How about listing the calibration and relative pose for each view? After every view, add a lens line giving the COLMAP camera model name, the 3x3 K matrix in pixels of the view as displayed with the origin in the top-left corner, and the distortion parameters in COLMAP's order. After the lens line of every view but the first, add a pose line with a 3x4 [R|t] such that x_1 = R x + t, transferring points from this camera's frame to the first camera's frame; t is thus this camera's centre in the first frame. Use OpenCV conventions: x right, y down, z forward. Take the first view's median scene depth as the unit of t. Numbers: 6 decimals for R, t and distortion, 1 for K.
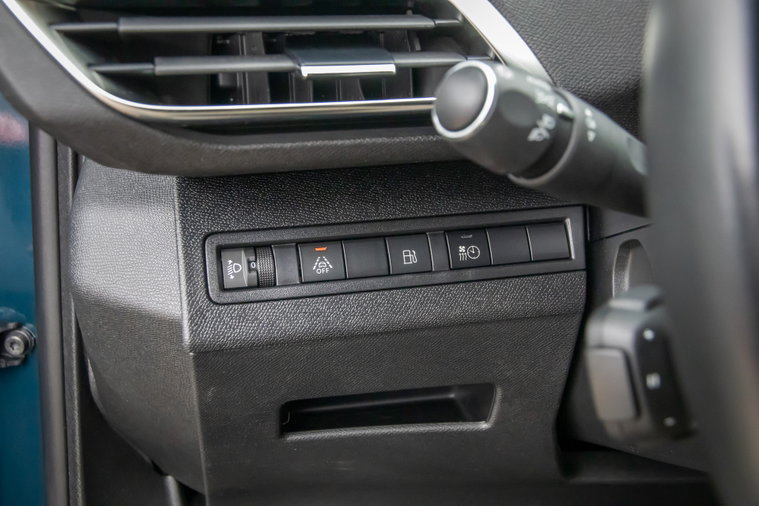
lens RADIAL K [[937.0, 0, 379.5], [0, 937.0, 253.0], [0, 0, 1]] dist [0.004828, 0.007991]
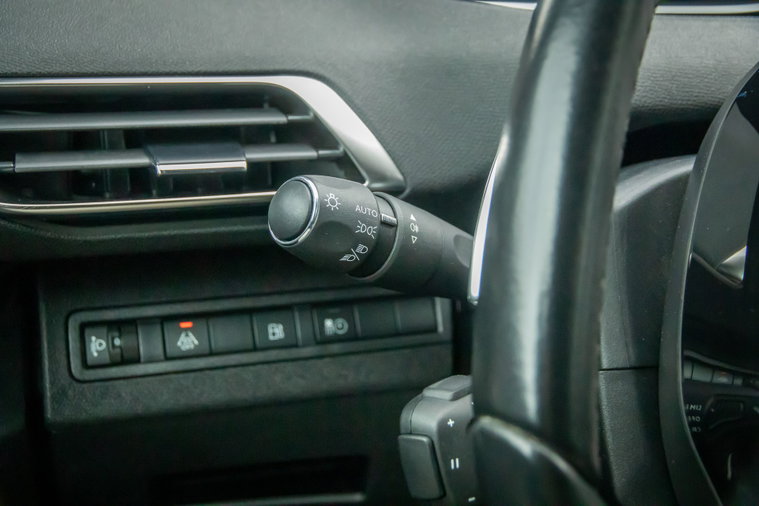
lens RADIAL K [[1075.9, 0, 379.5], [0, 1075.9, 253.0], [0, 0, 1]] dist [0.015912, 0.012117]
pose [[0.996996, 0.002548, 0.077415, 0.057193], [0.000139, 0.999398, -0.034687, -0.042793], [-0.077457, 0.034594, 0.996395, -0.180414]]
